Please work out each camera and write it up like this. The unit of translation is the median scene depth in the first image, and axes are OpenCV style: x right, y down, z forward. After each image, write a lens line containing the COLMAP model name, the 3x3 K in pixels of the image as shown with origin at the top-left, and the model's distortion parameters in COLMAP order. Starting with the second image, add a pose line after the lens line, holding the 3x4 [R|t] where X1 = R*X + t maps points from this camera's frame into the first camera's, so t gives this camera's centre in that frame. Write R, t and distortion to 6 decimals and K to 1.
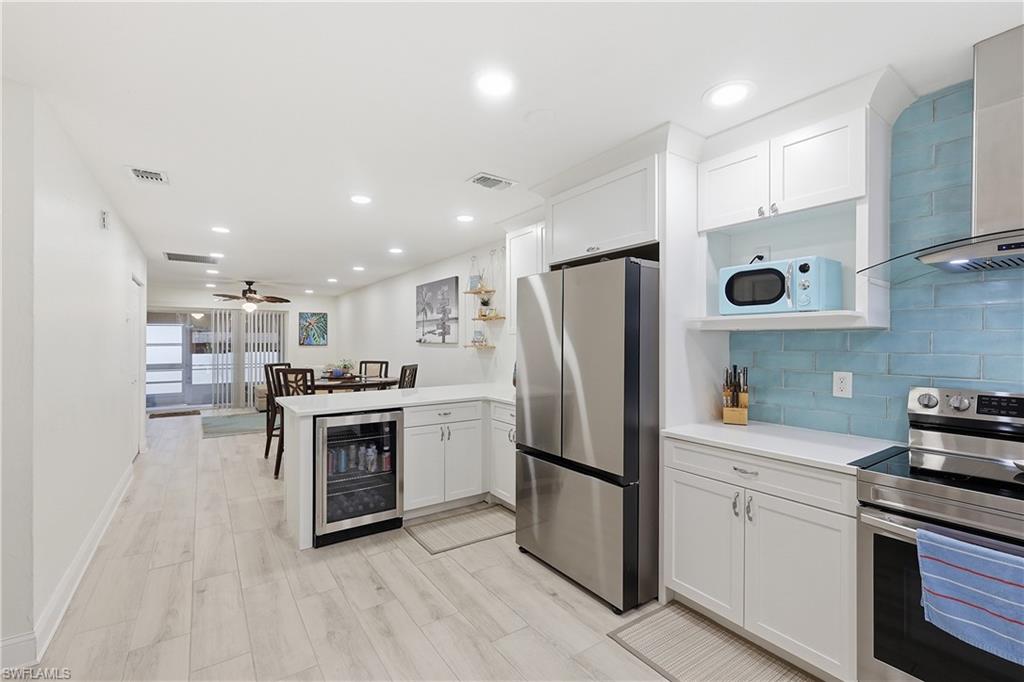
lens RADIAL K [[450.9, 0, 514.2], [0, 450.9, 341.1], [0, 0, 1]] dist [0.002445, 0.000458]
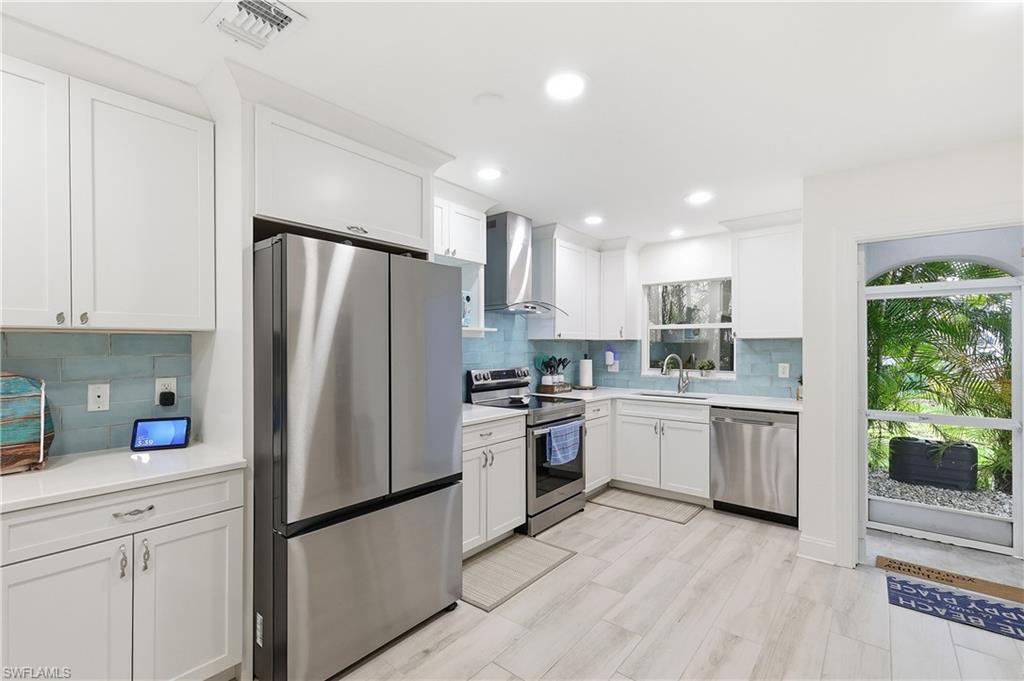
lens RADIAL K [[449.6, 0, 513.2], [0, 449.6, 342.9], [0, 0, 1]] dist [0.001501, 0.000321]
pose [[-0.276336, 0.002903, 0.961057, -0.569960], [-0.006044, 0.999970, -0.004758, -0.001960], [-0.961042, -0.007123, -0.276310, 0.819828]]
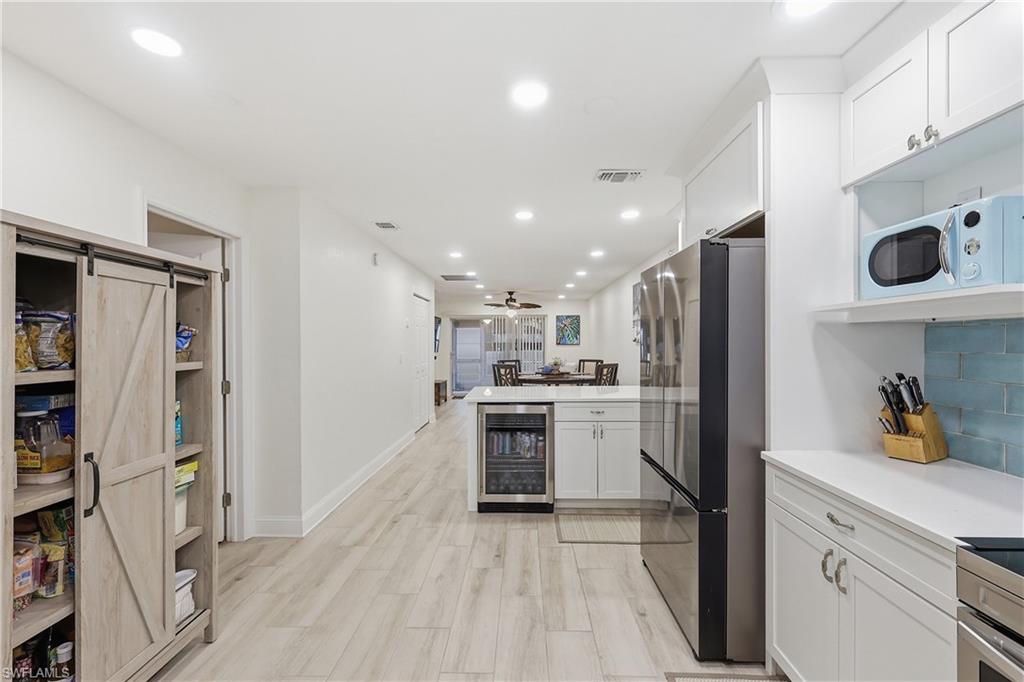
lens RADIAL K [[449.6, 0, 513.2], [0, 449.6, 343.4], [0, 0, 1]] dist [0.001501, 0.000321]
pose [[0.806641, -0.002259, -0.591038, 0.318927], [0.006178, 0.999970, 0.004610, 0.001315], [0.591010, -0.007370, 0.806631, 0.080885]]
